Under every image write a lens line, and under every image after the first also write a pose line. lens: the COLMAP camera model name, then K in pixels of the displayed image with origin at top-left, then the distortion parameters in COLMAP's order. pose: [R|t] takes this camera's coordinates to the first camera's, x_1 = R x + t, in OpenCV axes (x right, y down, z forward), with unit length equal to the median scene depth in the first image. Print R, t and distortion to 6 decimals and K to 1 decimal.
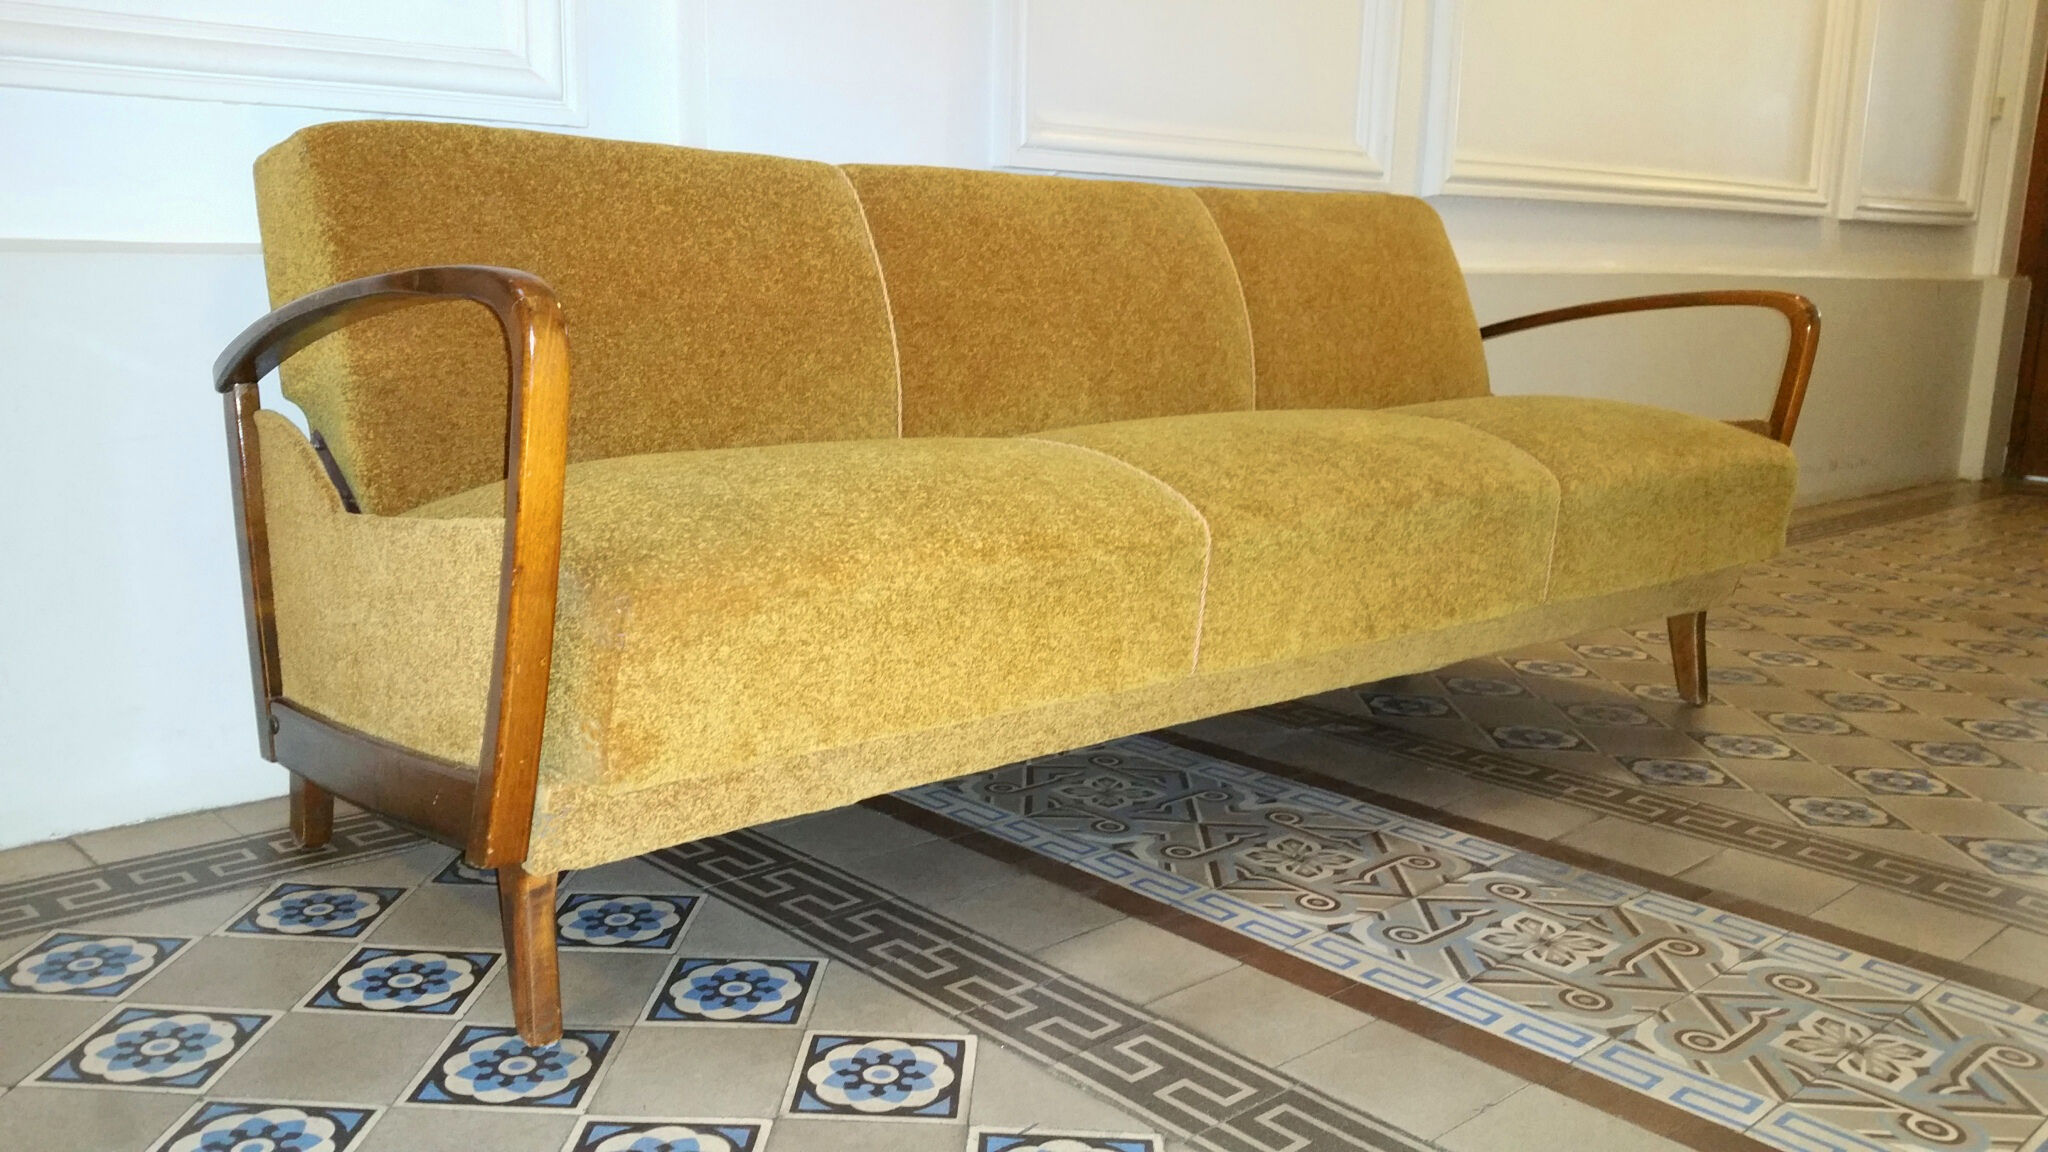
lens RADIAL K [[1680.8, 0, 1011.2], [0, 1680.8, 554.1], [0, 0, 1]] dist [0.144906, -0.309829]
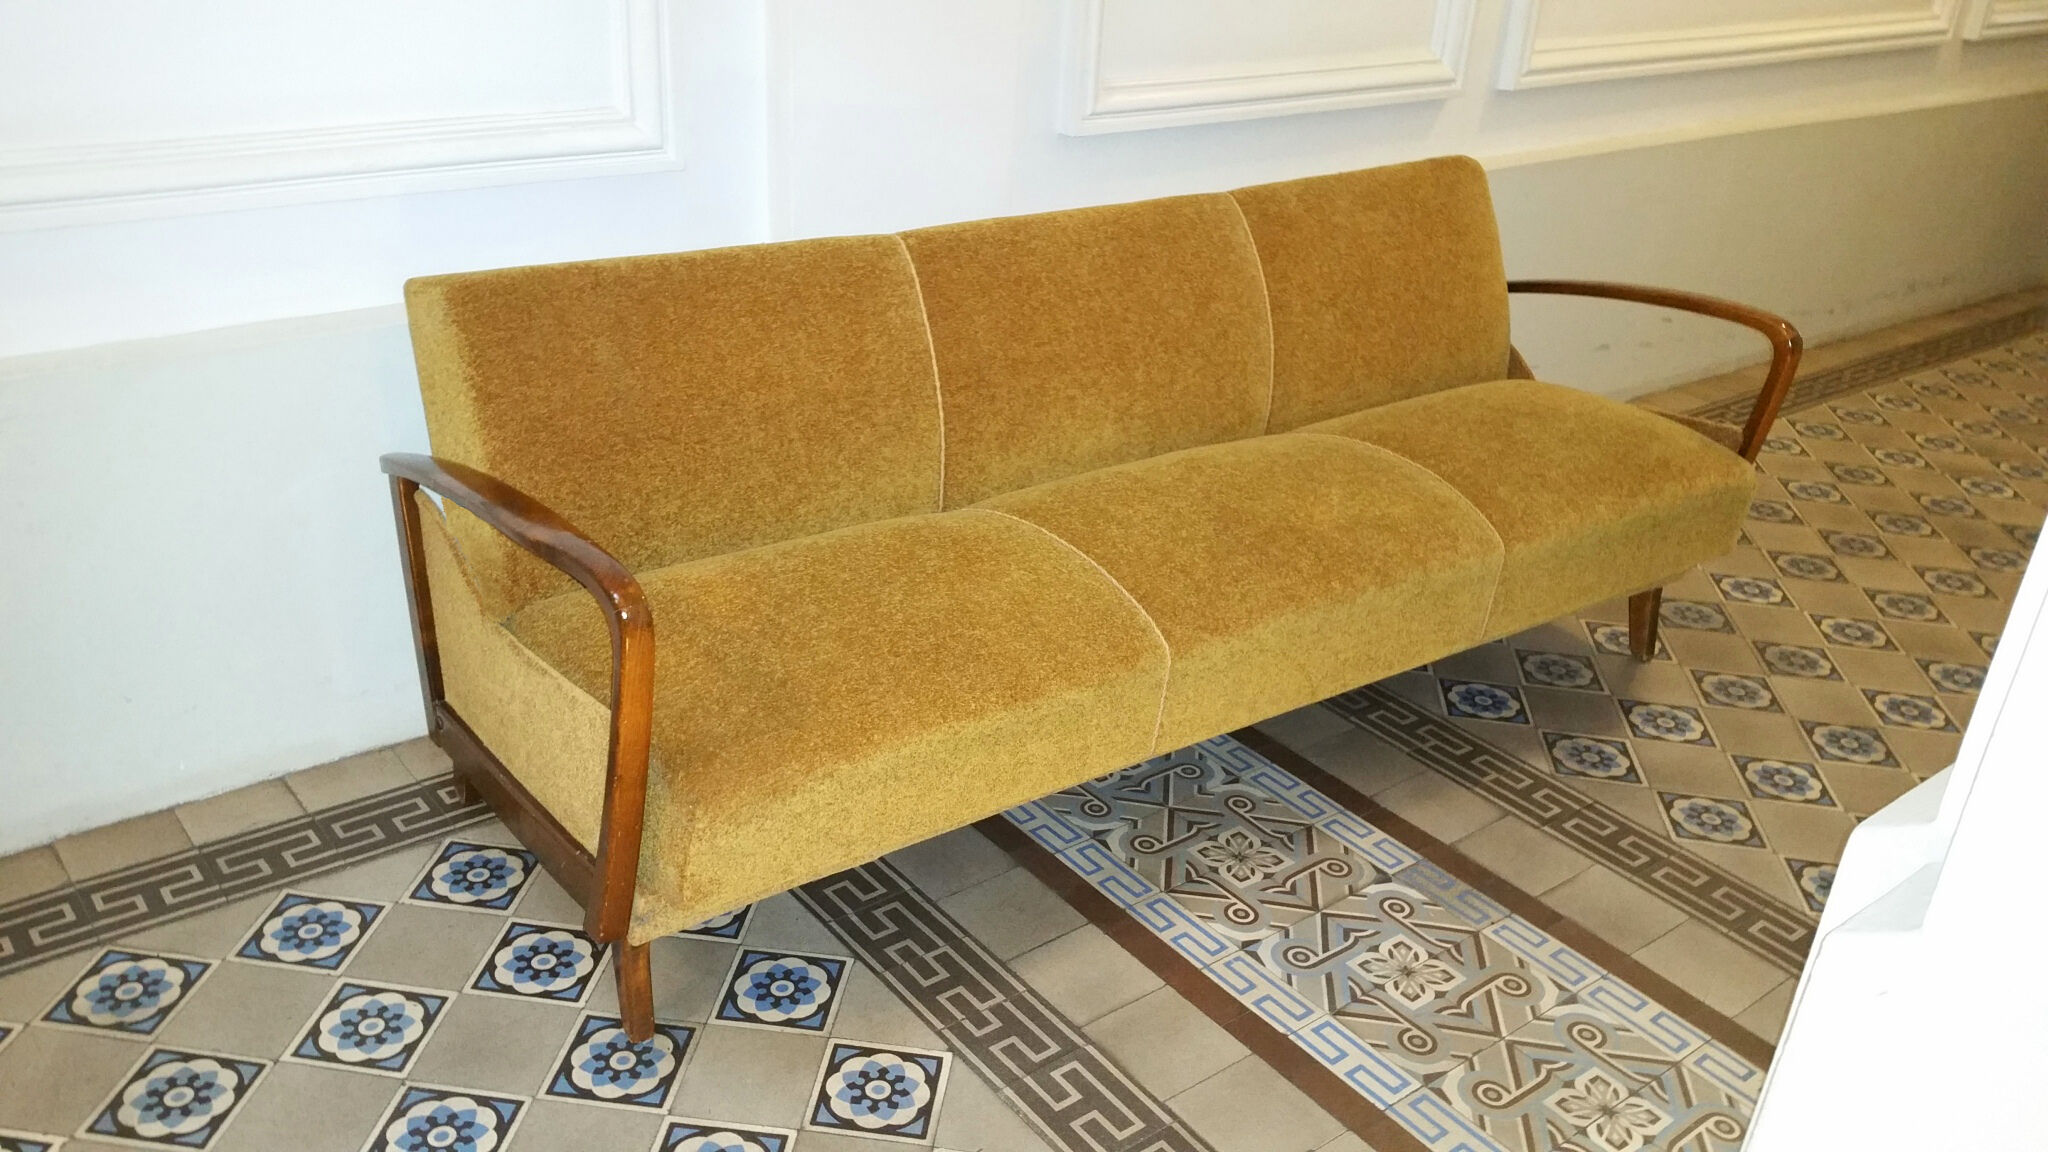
lens RADIAL K [[1687.2, 0, 1024.0], [0, 1687.2, 576.0], [0, 0, 1]] dist [0.139345, -0.248661]
pose [[0.996069, 0.069642, -0.054737, 0.076292], [-0.052932, 0.963455, 0.262588, -0.401961], [0.071024, -0.258659, 0.963354, -0.197823]]
